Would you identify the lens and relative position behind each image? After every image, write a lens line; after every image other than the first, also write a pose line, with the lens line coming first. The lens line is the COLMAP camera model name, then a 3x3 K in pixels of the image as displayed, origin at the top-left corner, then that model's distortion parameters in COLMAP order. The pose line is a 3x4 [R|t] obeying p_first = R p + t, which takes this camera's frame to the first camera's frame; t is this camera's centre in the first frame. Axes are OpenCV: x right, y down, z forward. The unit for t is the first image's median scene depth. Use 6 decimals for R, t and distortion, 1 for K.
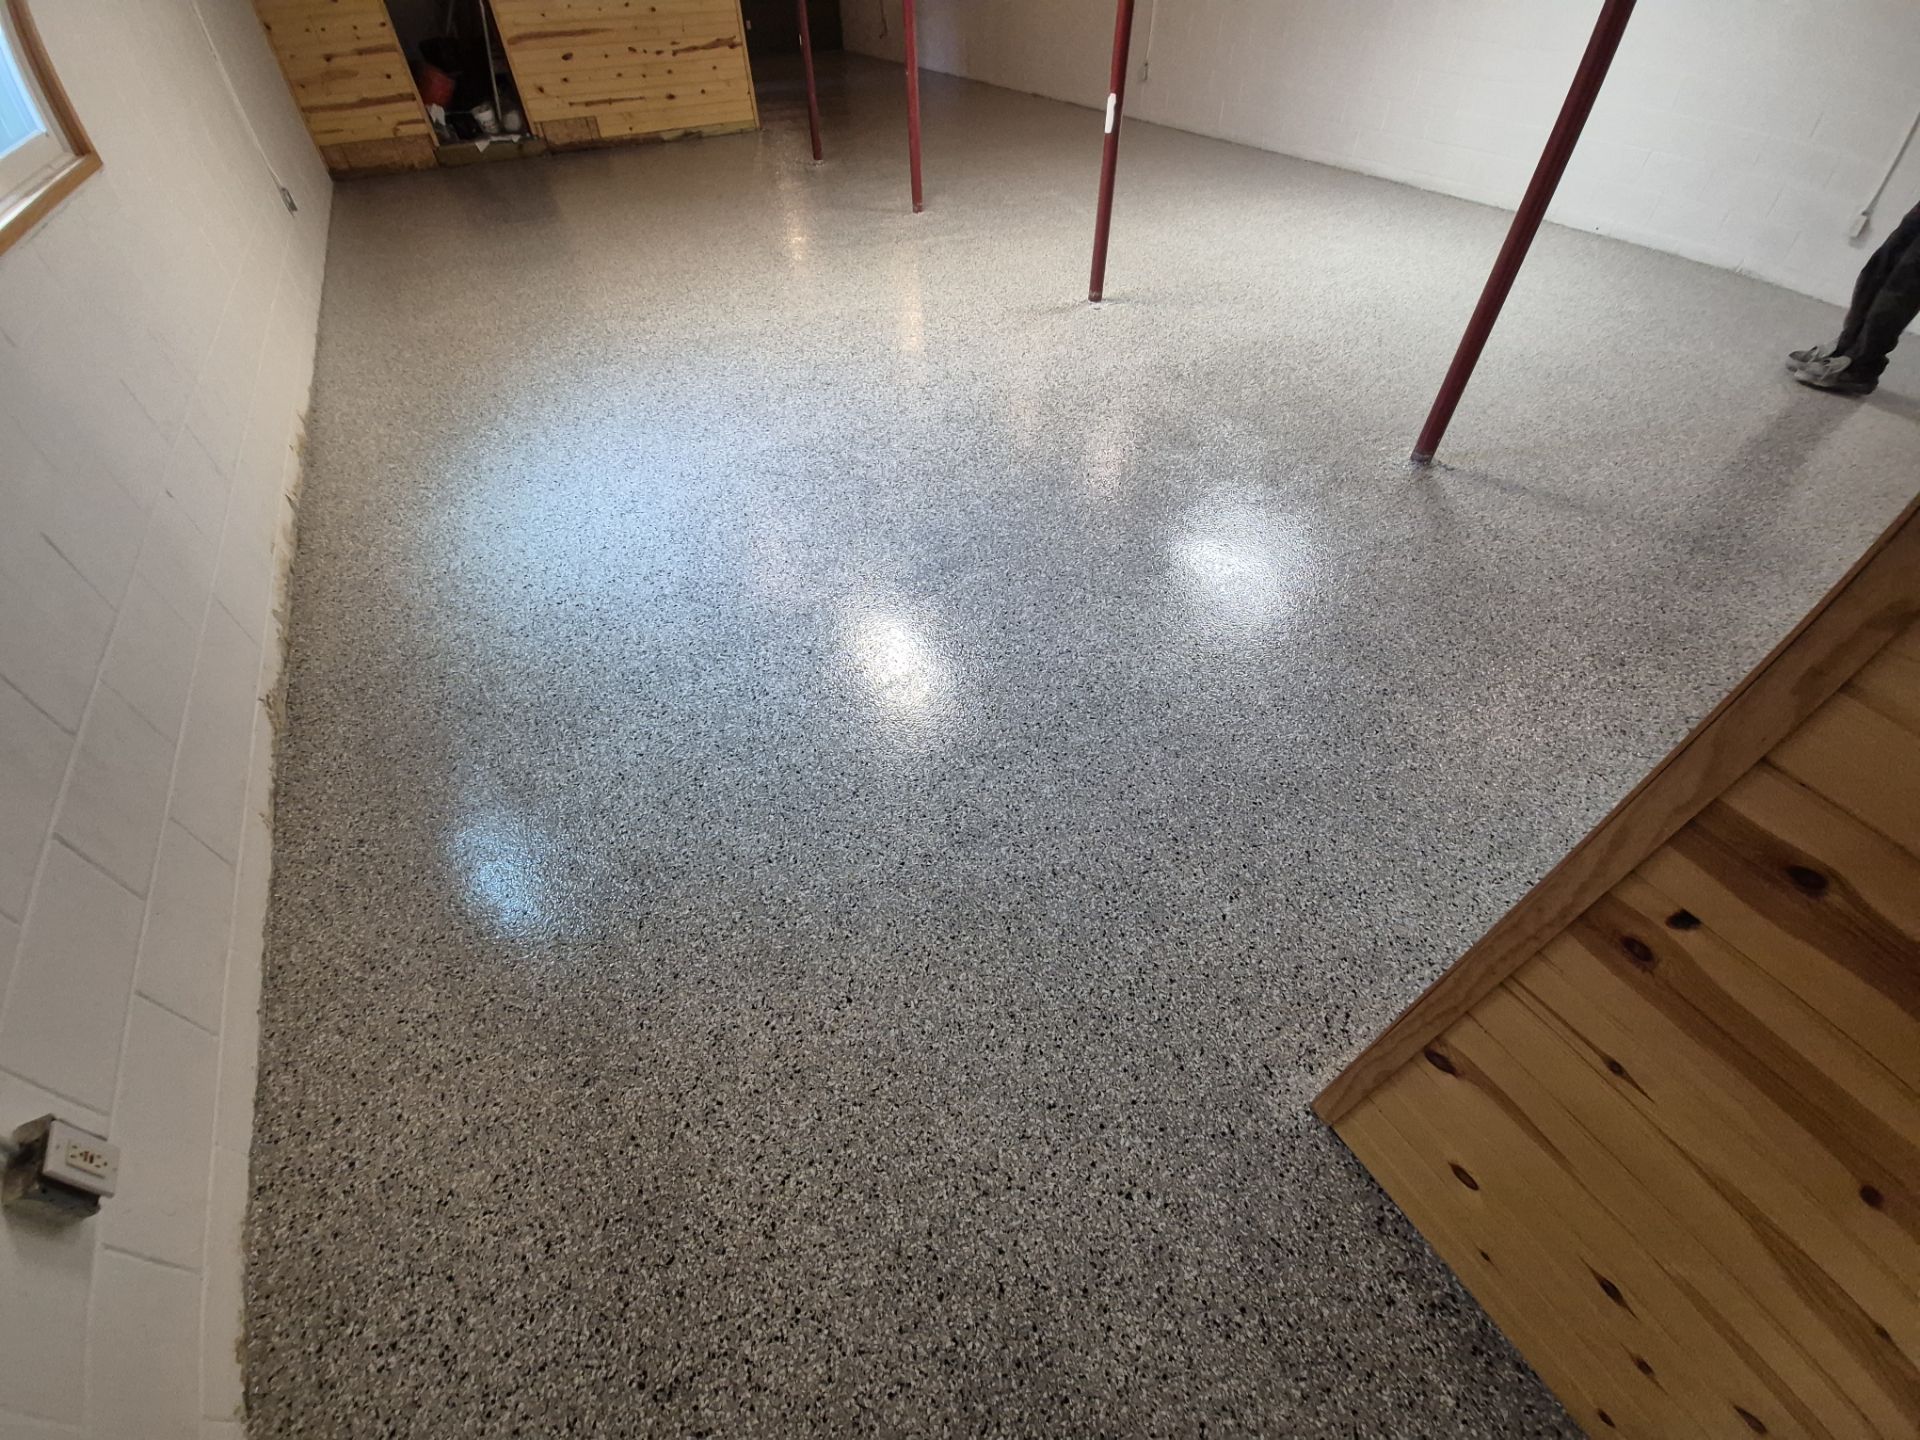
lens RADIAL K [[773.1, 0, 963.3], [0, 773.1, 709.4], [0, 0, 1]] dist [-0.002404, -0.009370]
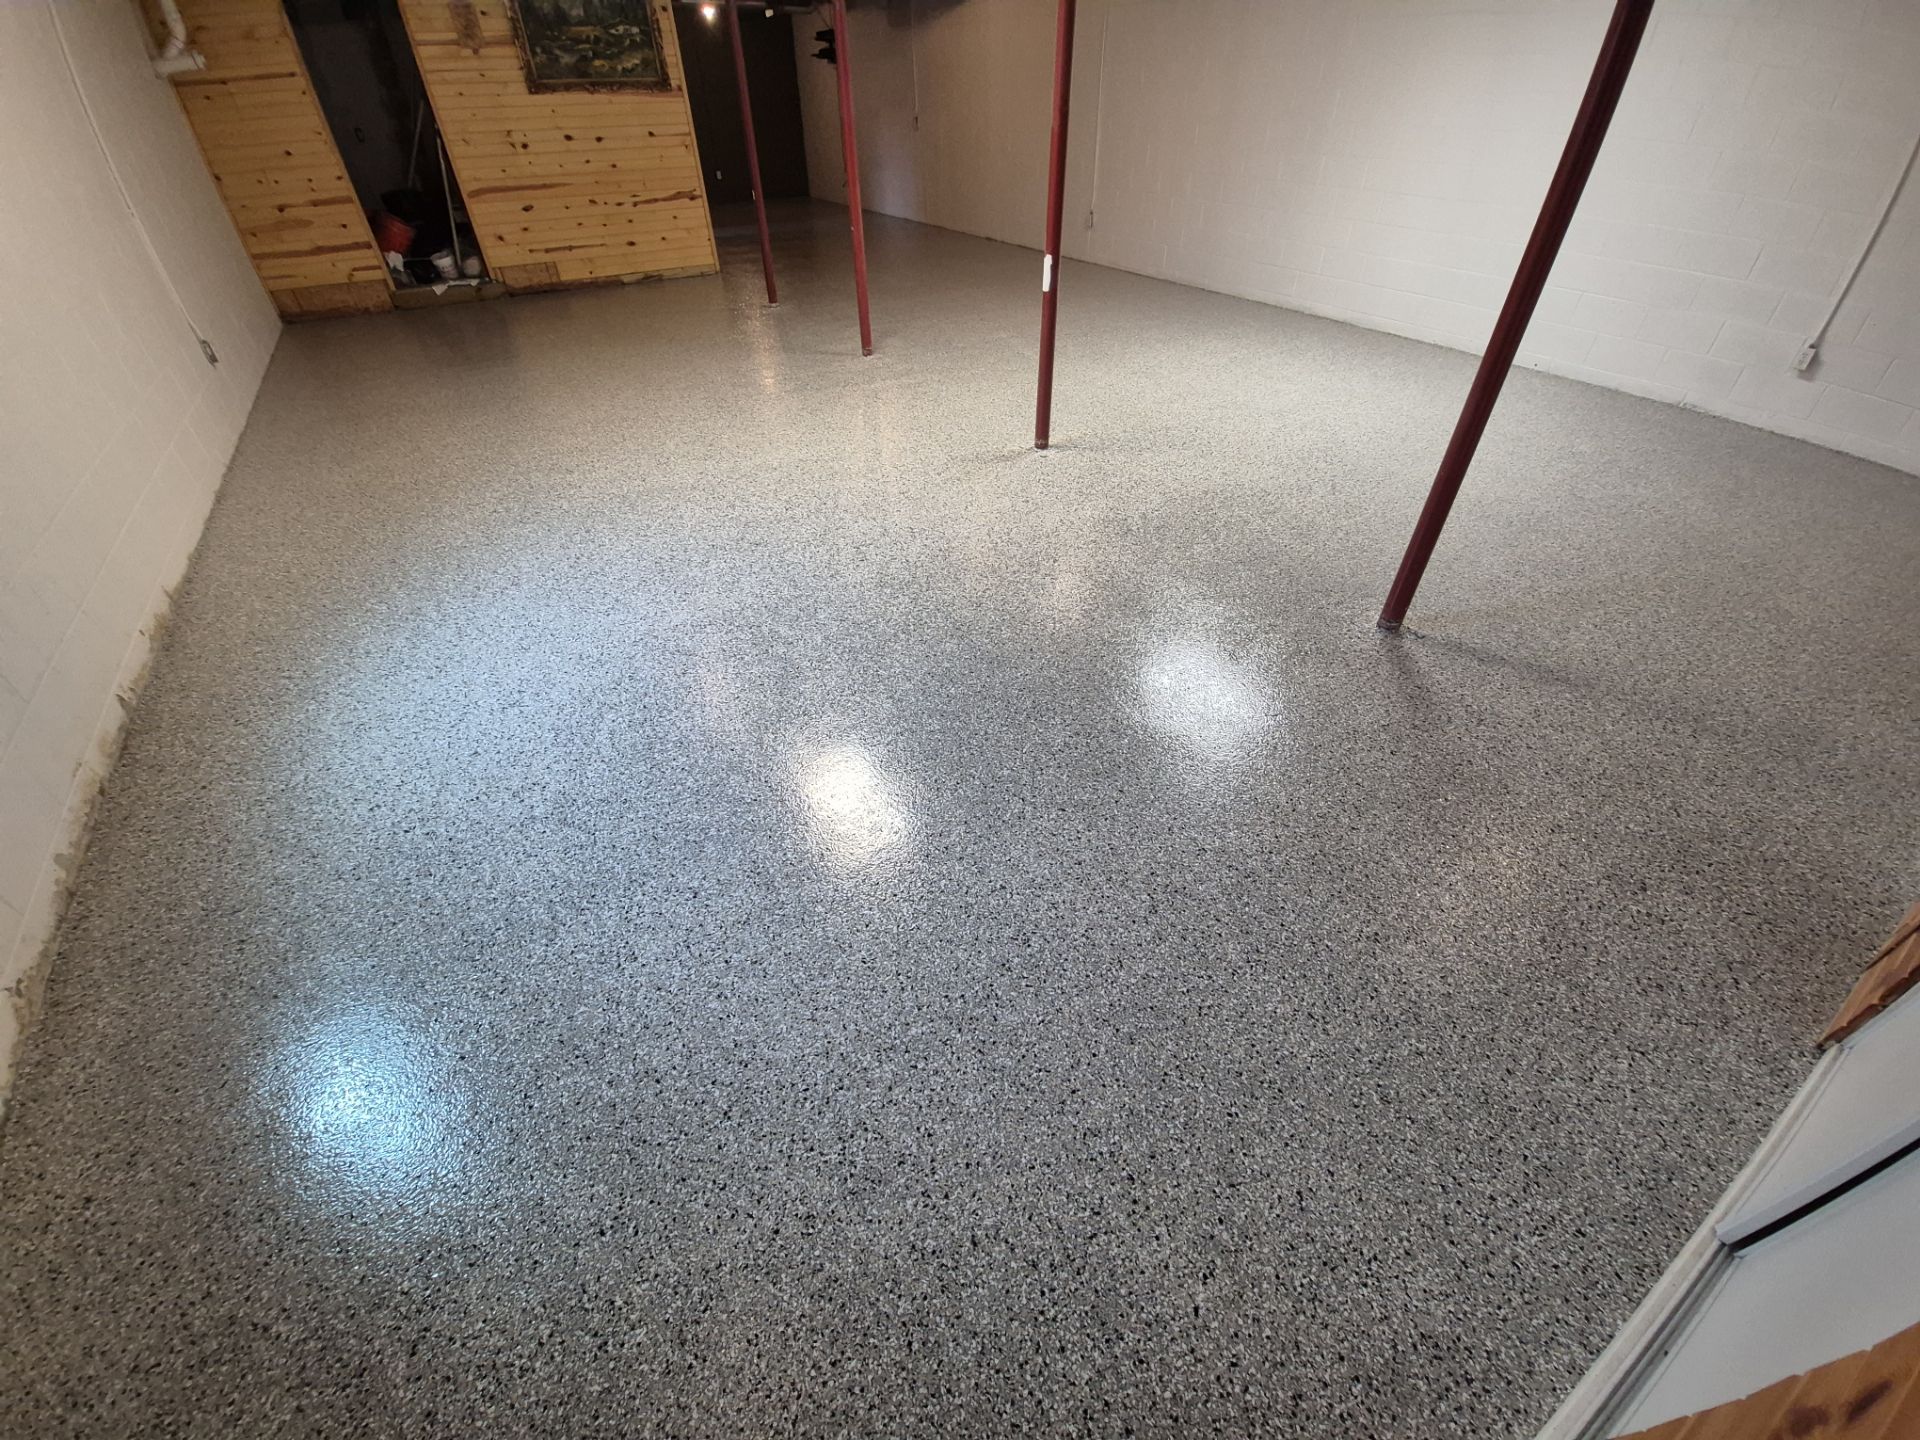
lens RADIAL K [[768.6, 0, 962.5], [0, 768.6, 711.8], [0, 0, 1]] dist [0.002407, -0.012477]
pose [[0.999457, -0.018725, 0.027102, 0.045663], [0.021691, 0.993284, -0.113647, -0.107258], [-0.024792, 0.114173, 0.993151, 0.089145]]
